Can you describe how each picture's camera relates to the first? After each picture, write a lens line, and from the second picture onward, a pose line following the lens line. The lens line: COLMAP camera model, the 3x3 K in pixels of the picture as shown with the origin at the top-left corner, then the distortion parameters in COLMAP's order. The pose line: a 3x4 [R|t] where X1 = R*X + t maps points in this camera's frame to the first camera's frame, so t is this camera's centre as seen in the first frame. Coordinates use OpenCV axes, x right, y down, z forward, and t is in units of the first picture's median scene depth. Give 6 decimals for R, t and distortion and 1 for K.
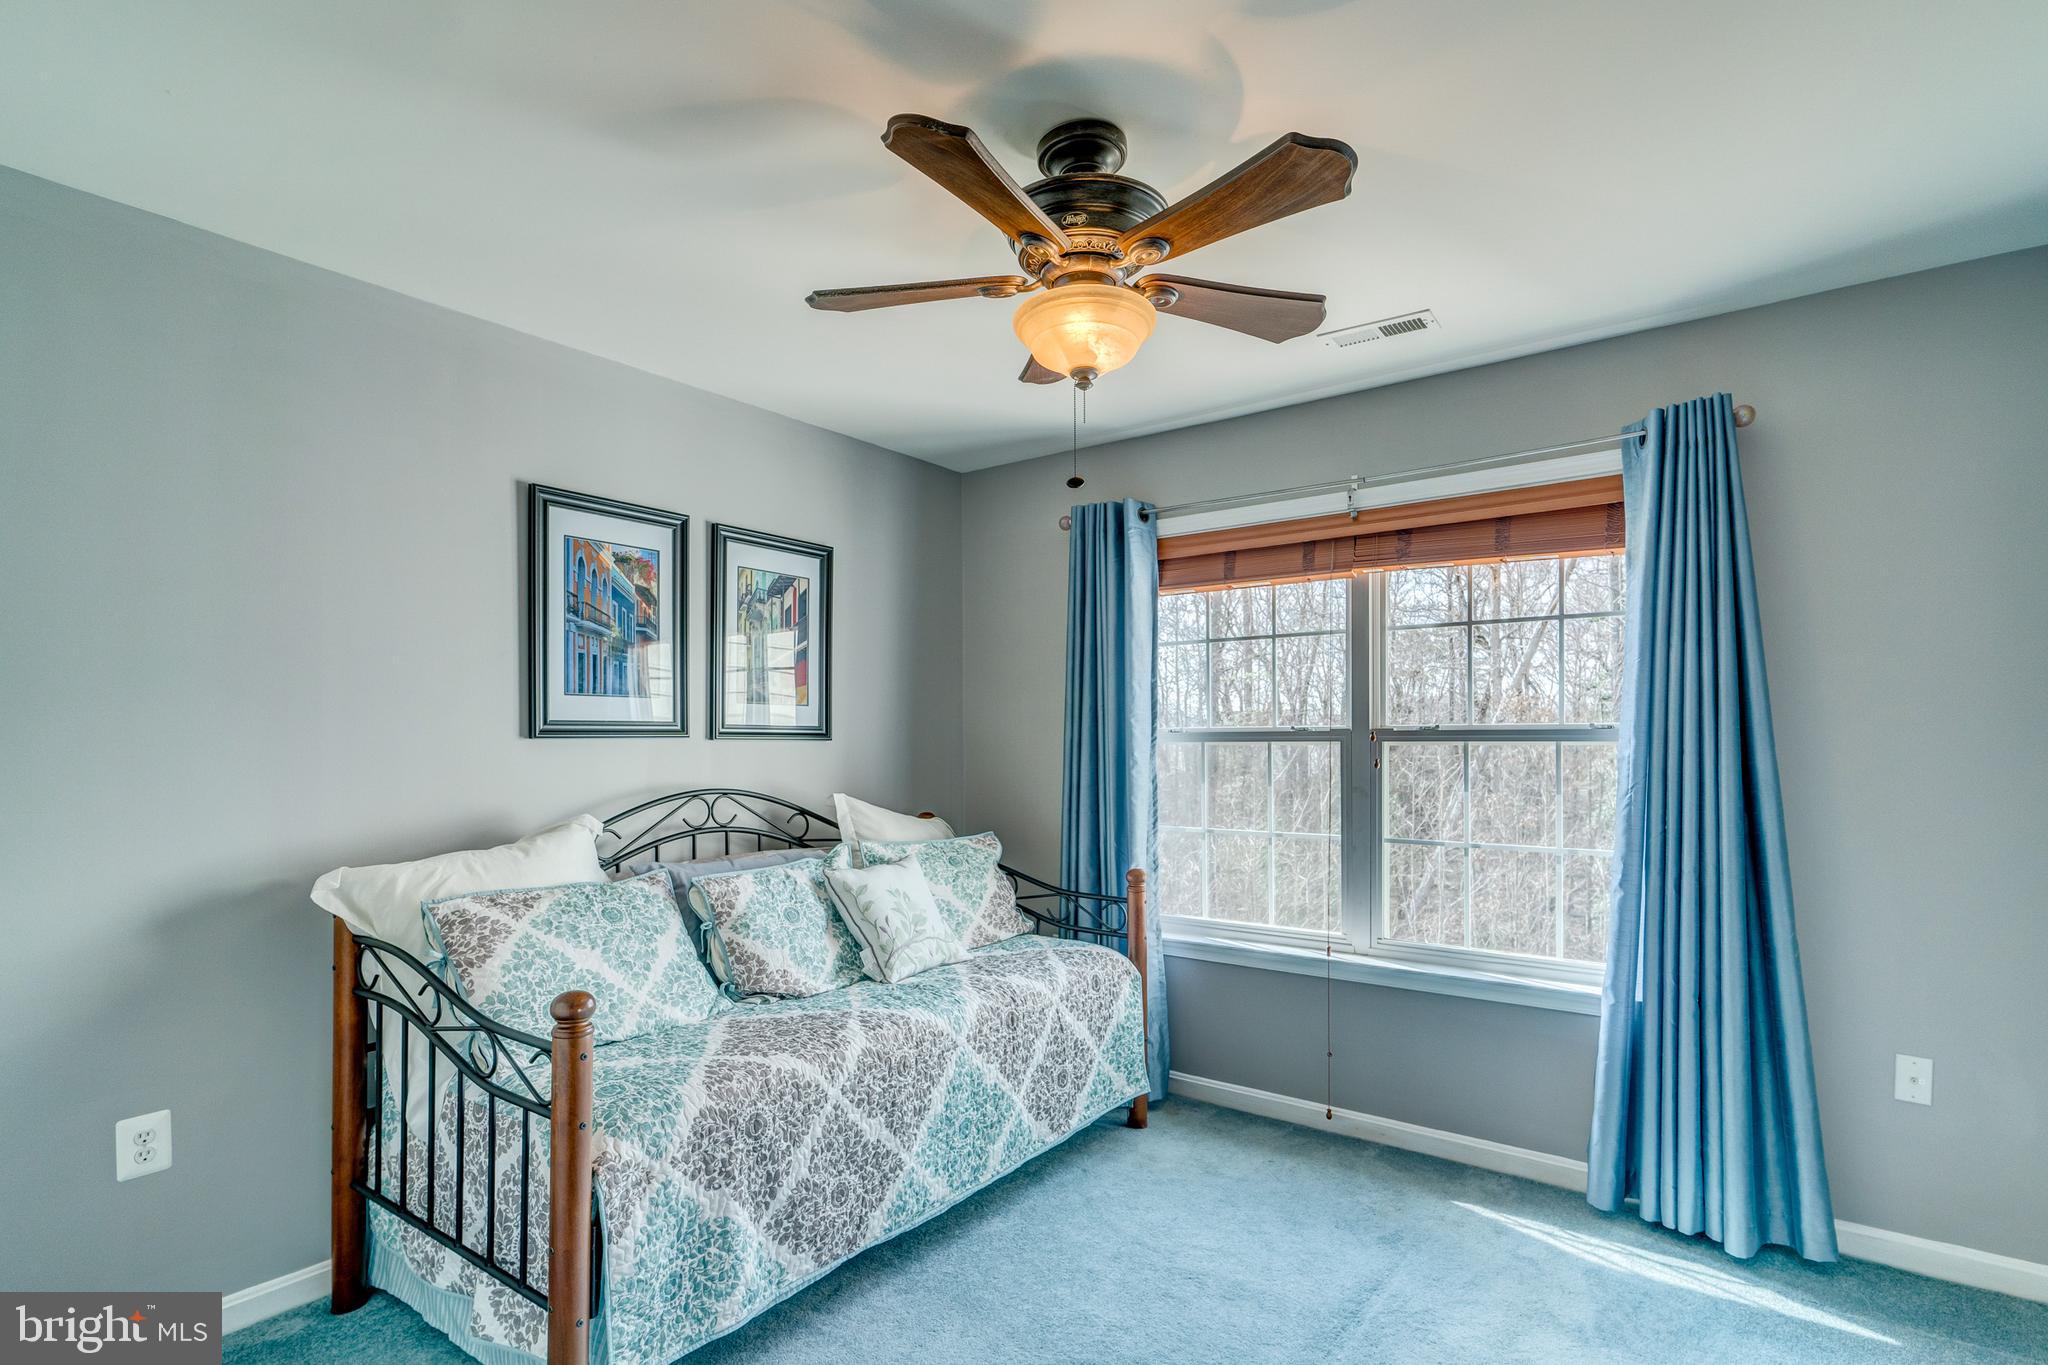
lens RADIAL K [[968.8, 0, 1084.6], [0, 968.8, 728.7], [0, 0, 1]] dist [-0.000451, -0.000122]
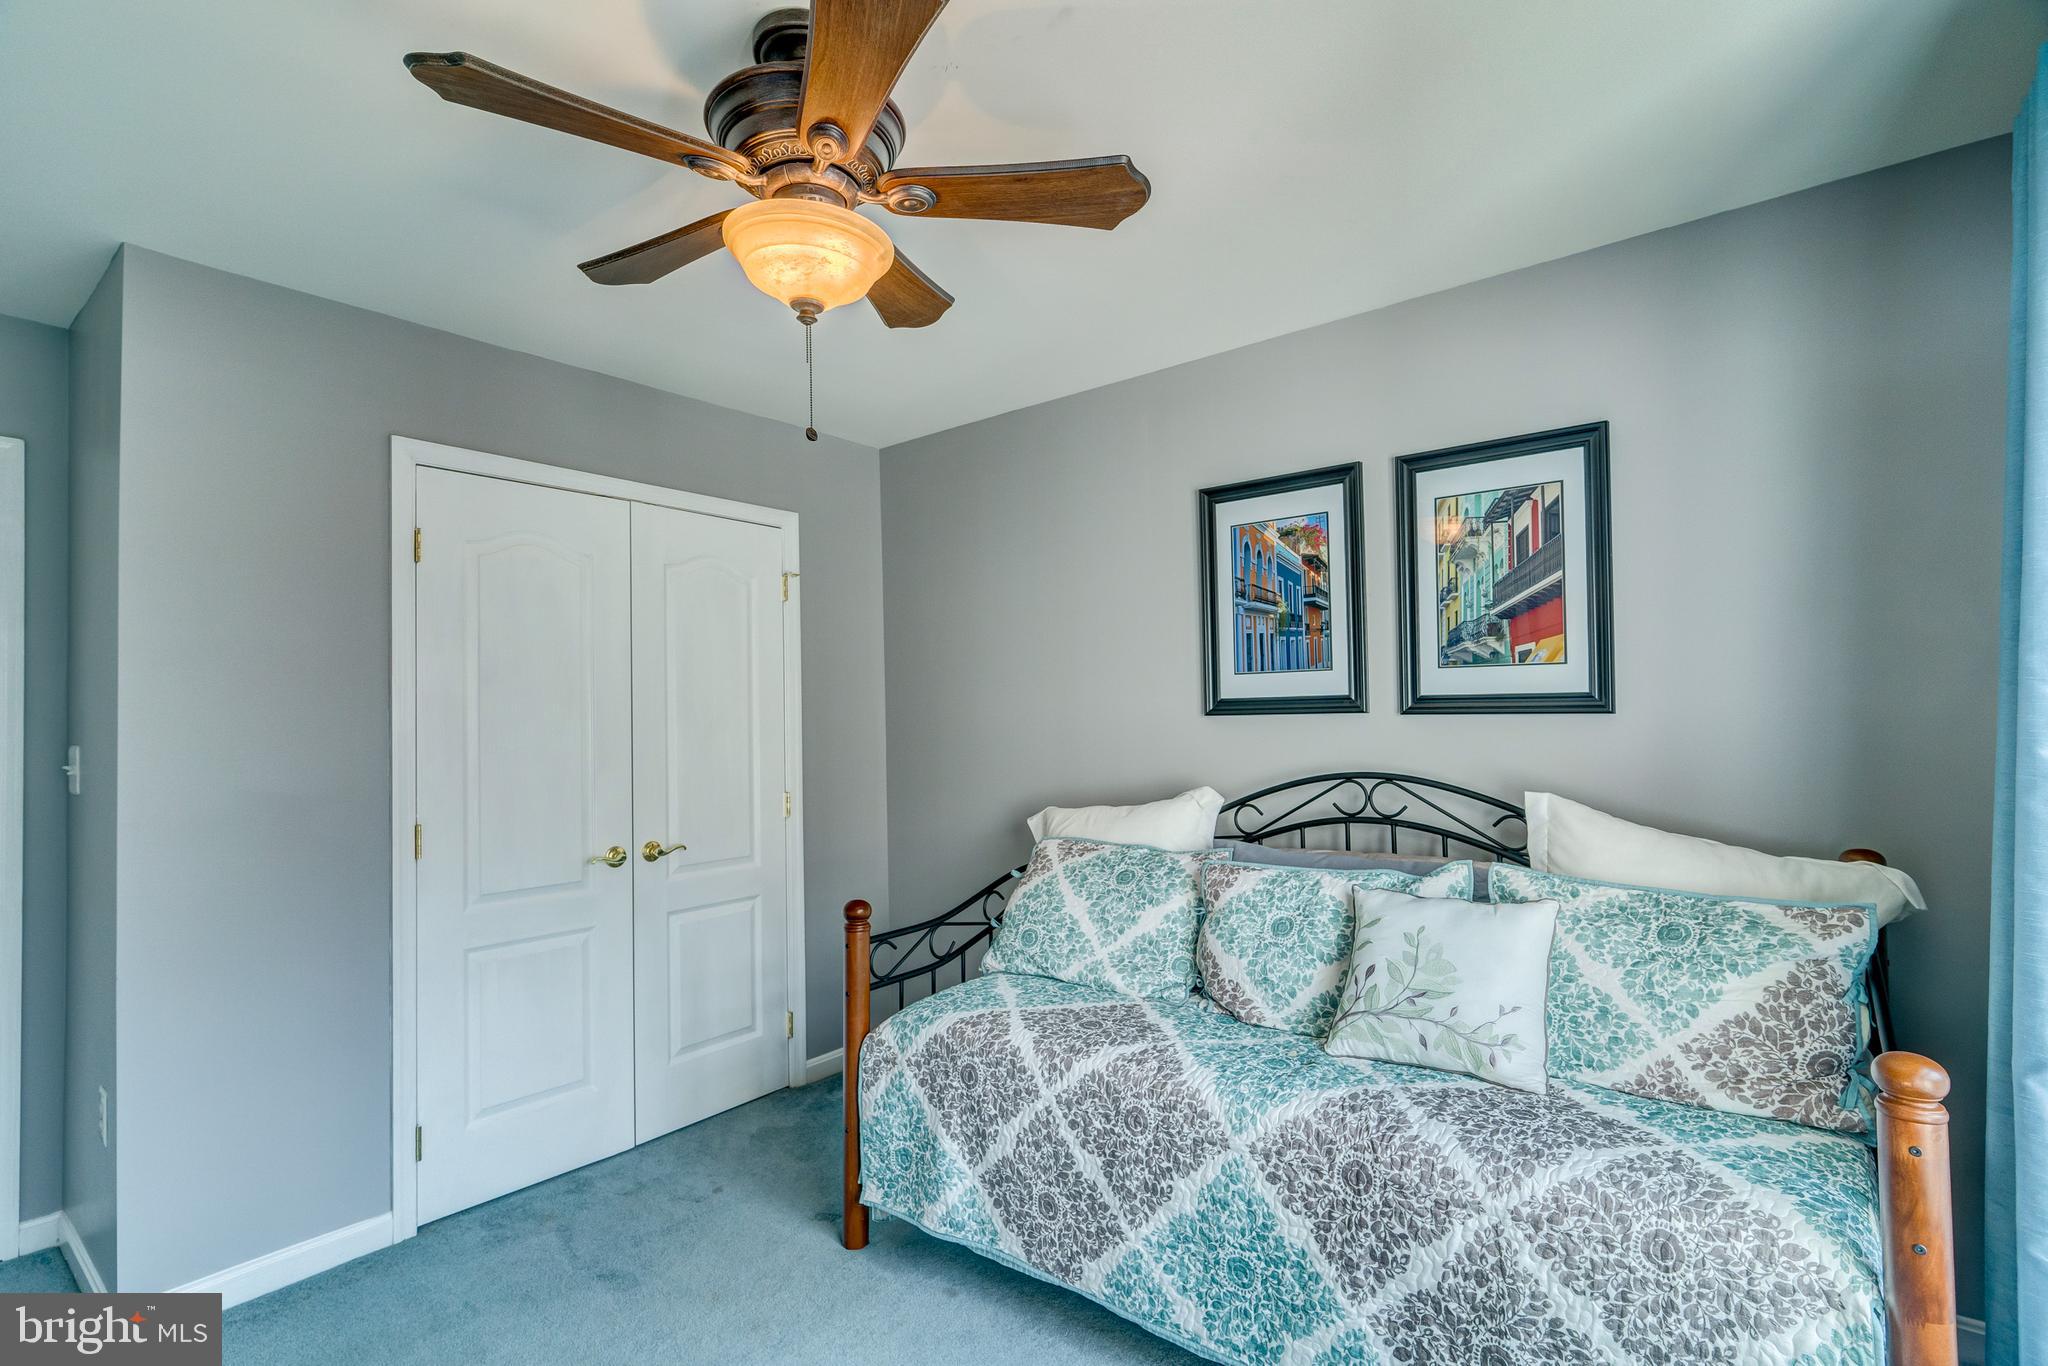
lens RADIAL K [[991.0, 0, 1022.2], [0, 991.0, 692.5], [0, 0, 1]] dist [0.002105, 0.000448]
pose [[-0.069716, -0.019619, -0.997374, 0.550449], [0.027886, 0.999378, -0.021607, 0.002017], [0.997177, -0.029320, -0.069126, 0.807590]]
